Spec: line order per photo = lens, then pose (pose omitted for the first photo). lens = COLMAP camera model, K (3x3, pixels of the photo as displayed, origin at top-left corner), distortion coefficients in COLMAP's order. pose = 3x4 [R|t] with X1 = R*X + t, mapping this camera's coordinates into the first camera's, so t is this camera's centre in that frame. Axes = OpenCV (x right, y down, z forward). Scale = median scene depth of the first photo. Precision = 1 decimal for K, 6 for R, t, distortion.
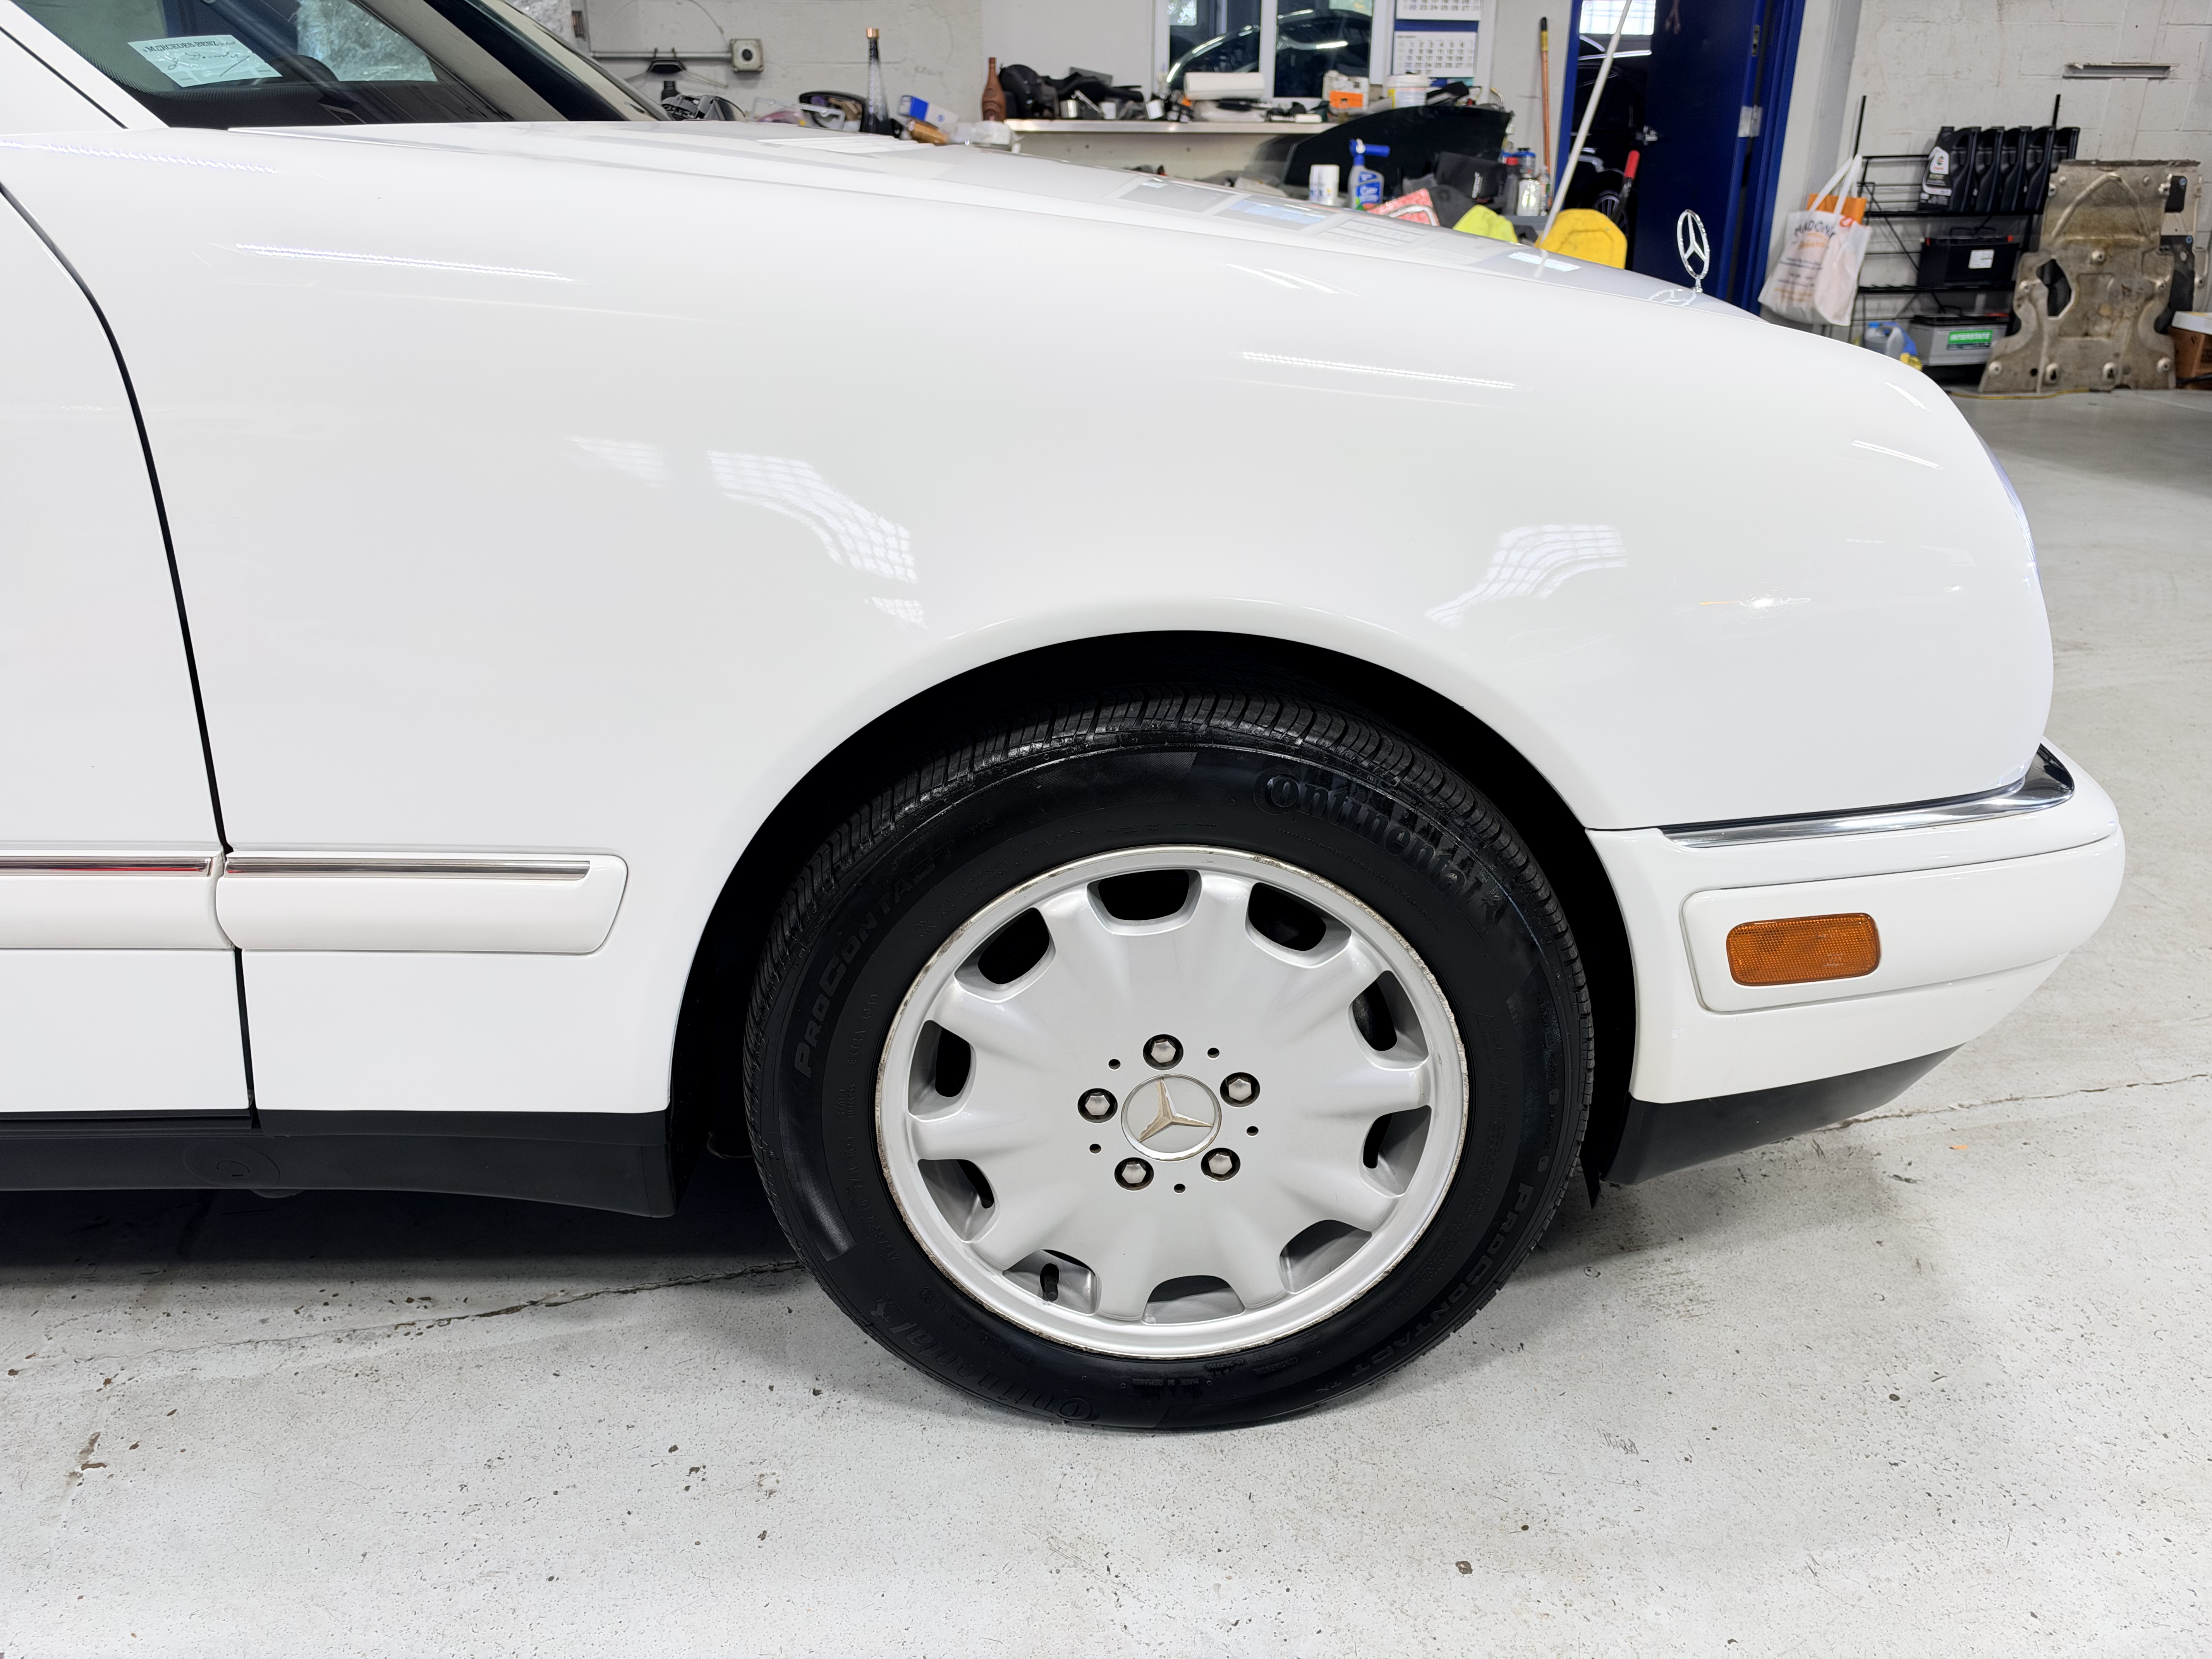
lens RADIAL K [[1629.5, 0, 1112.9], [0, 1629.5, 821.9], [0, 0, 1]] dist [0.011216, -0.027956]
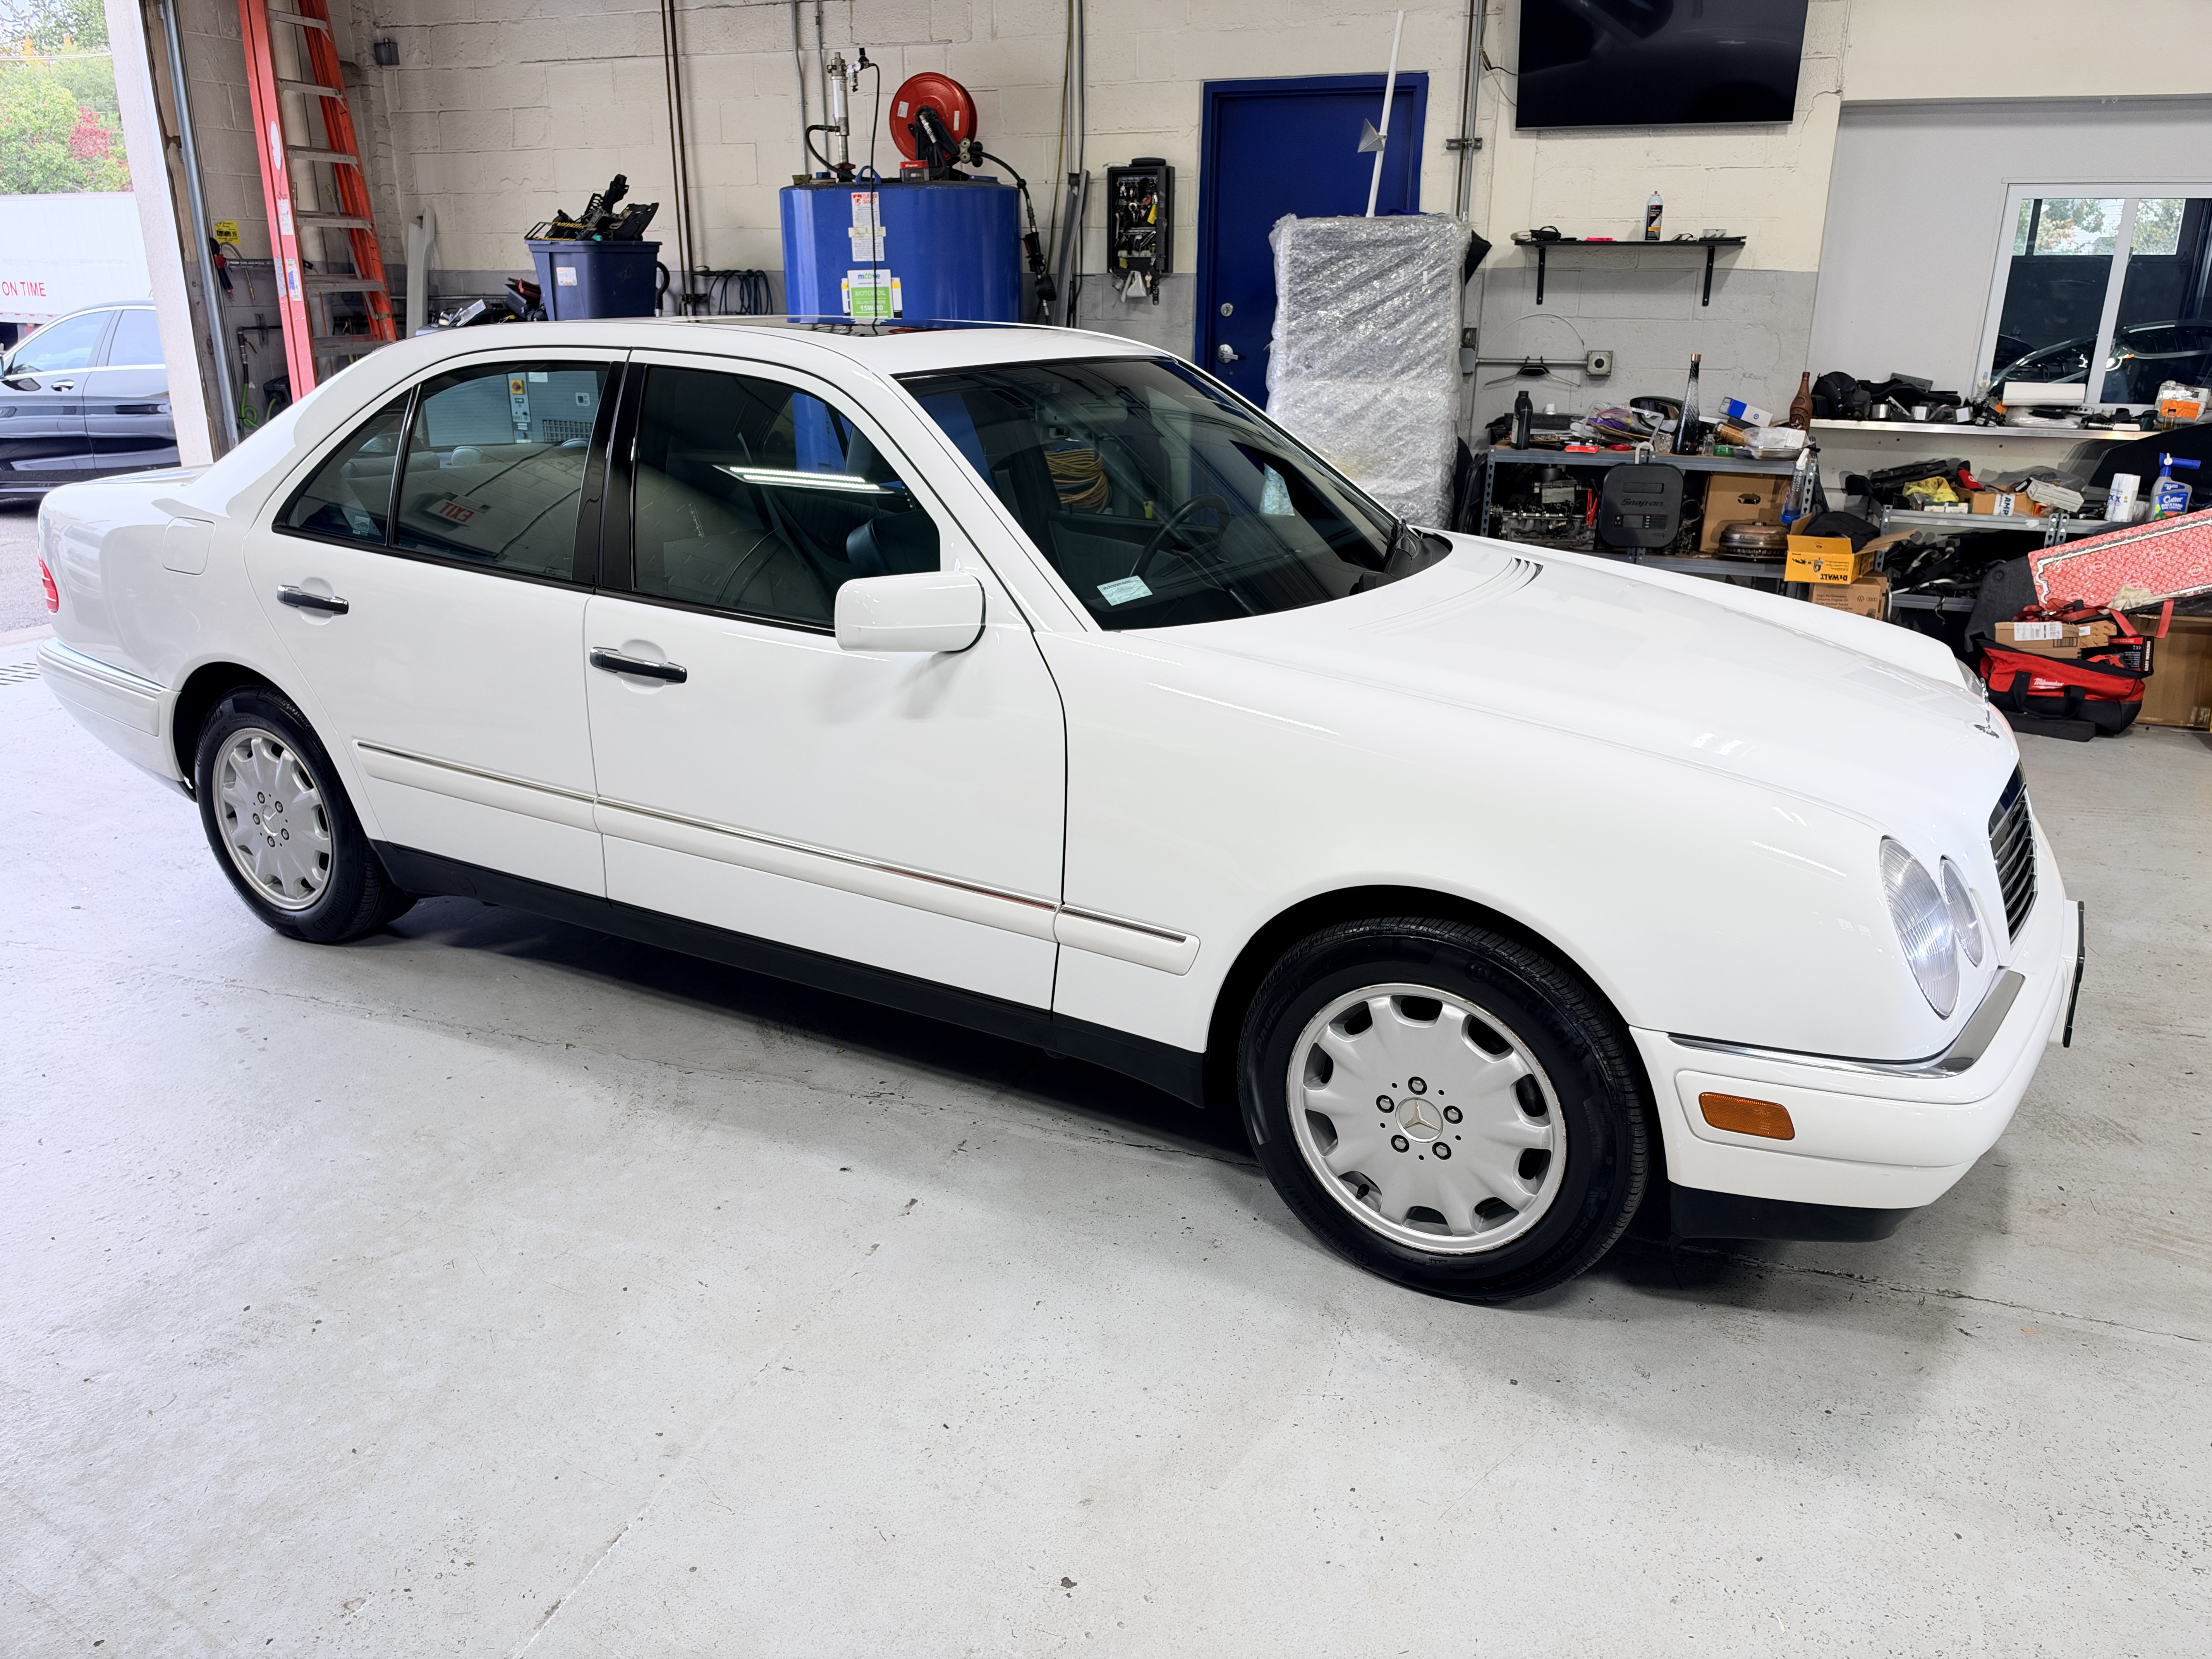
lens RADIAL K [[1629.5, 0, 1106.4], [0, 1629.5, 842.7], [0, 0, 1]] dist [0.011216, -0.027956]
pose [[0.848406, 0.174119, -0.499890, 0.611759], [-0.211476, 0.977207, -0.018539, -0.036193], [0.485268, 0.121444, 0.865890, -0.936001]]
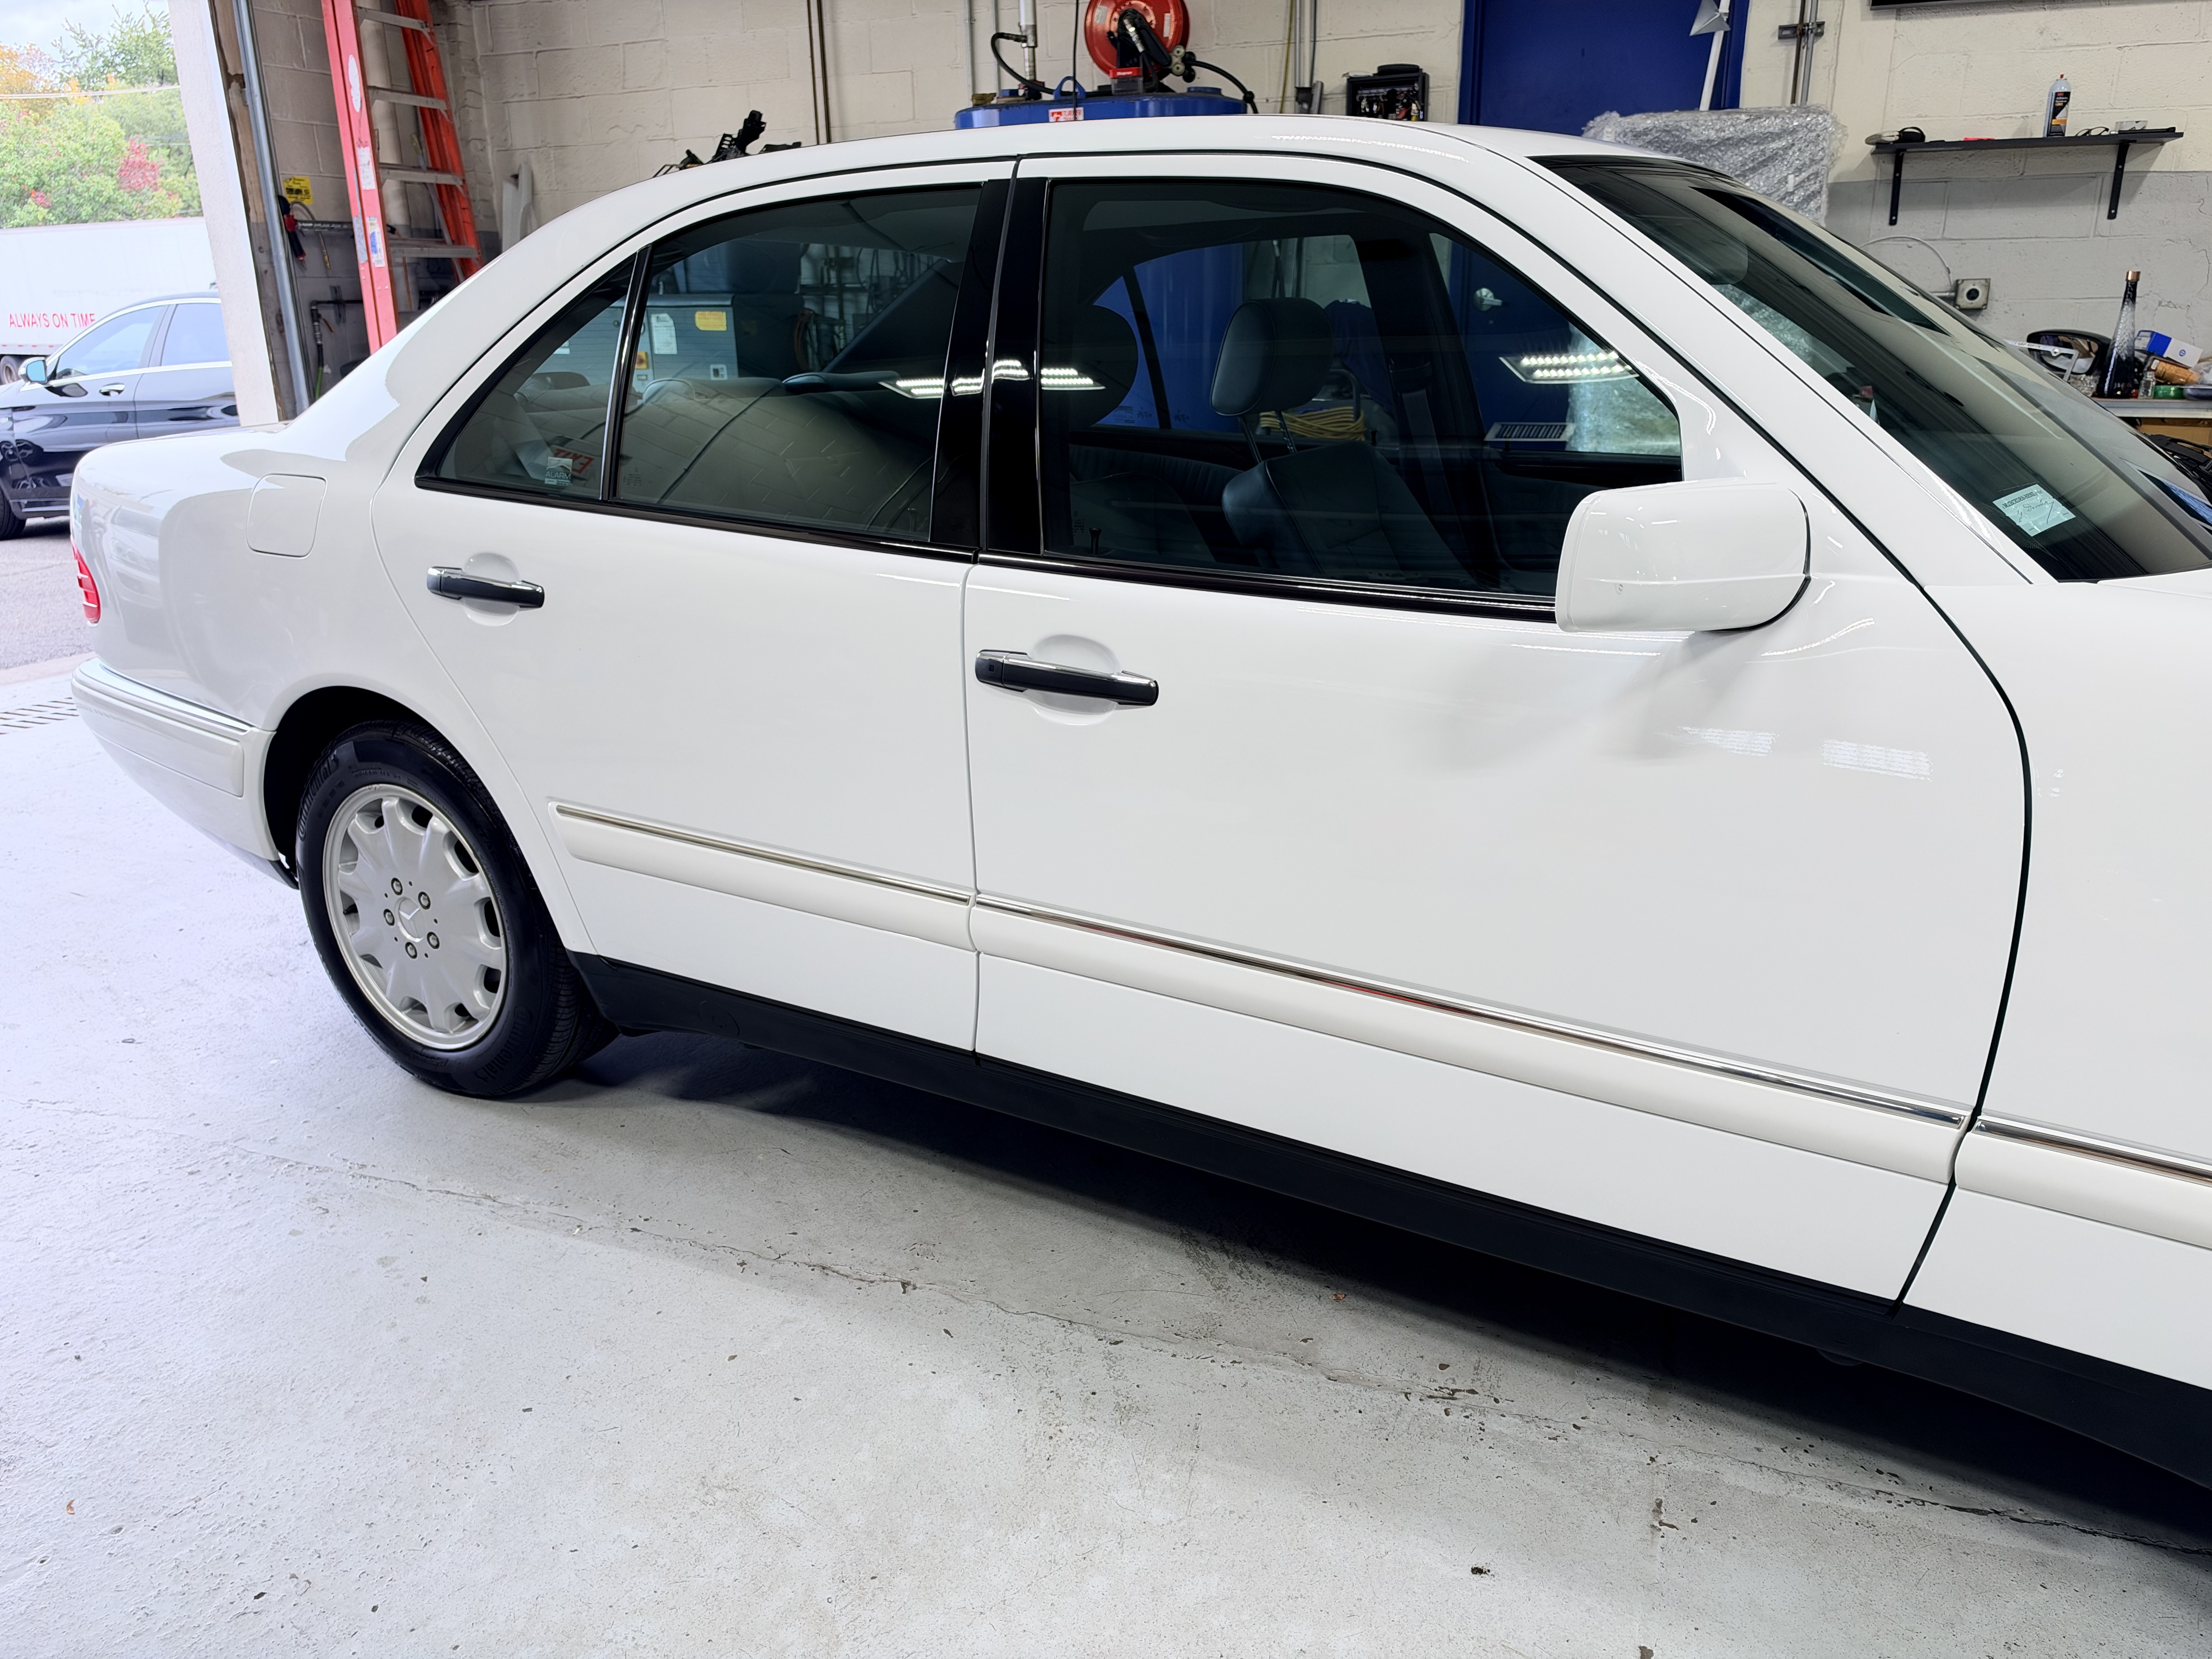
lens RADIAL K [[1629.5, 0, 1114.3], [0, 1629.5, 842.5], [0, 0, 1]] dist [0.011216, -0.027956]
pose [[0.839966, 0.155229, -0.519963, -0.394401], [-0.196159, 0.980273, -0.024233, -0.023653], [0.505943, 0.122350, 0.853845, -0.406740]]
